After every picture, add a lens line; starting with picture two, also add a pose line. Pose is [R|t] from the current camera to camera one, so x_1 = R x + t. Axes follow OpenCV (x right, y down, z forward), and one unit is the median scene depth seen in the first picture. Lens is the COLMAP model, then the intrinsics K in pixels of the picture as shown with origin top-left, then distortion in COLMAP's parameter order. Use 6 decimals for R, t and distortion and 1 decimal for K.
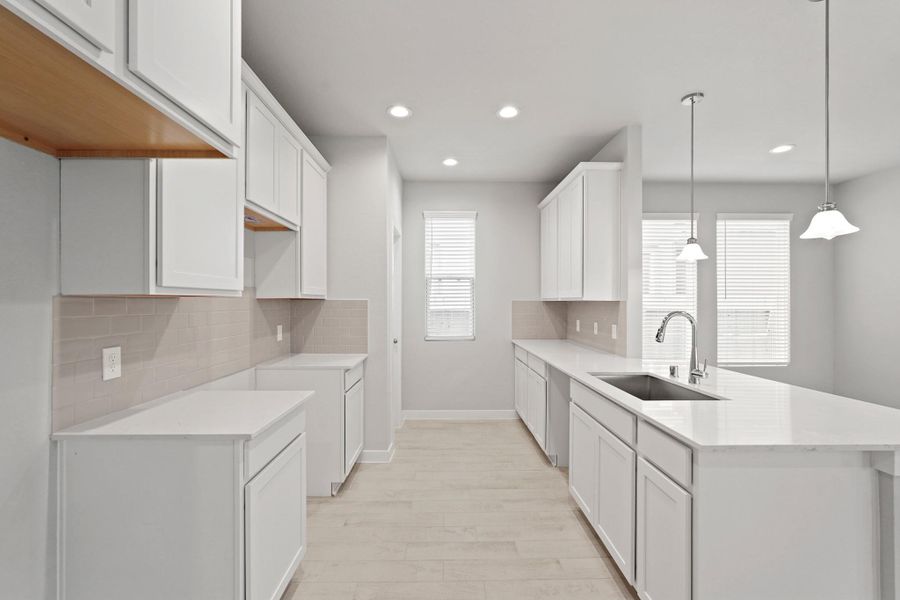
lens RADIAL K [[395.2, 0, 451.2], [0, 395.2, 303.2], [0, 0, 1]] dist [0.025689, 0.000407]
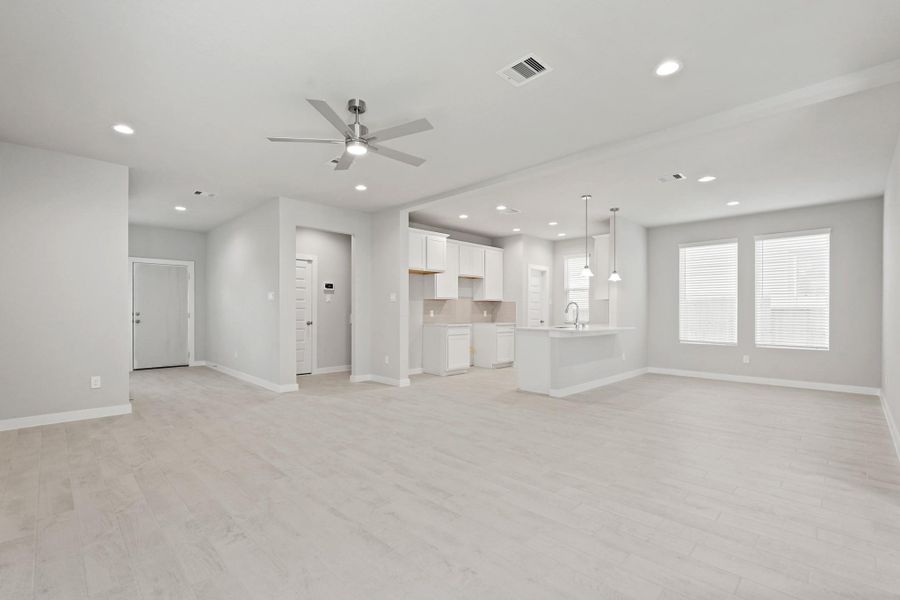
lens RADIAL K [[395.2, 0, 443.1], [0, 395.2, 308.5], [0, 0, 1]] dist [0.025689, 0.000407]
pose [[0.680532, -0.002269, -0.732715, 1.462093], [-0.005243, 0.999955, -0.007966, 0.066938], [0.732700, 0.009263, 0.680489, -1.145073]]
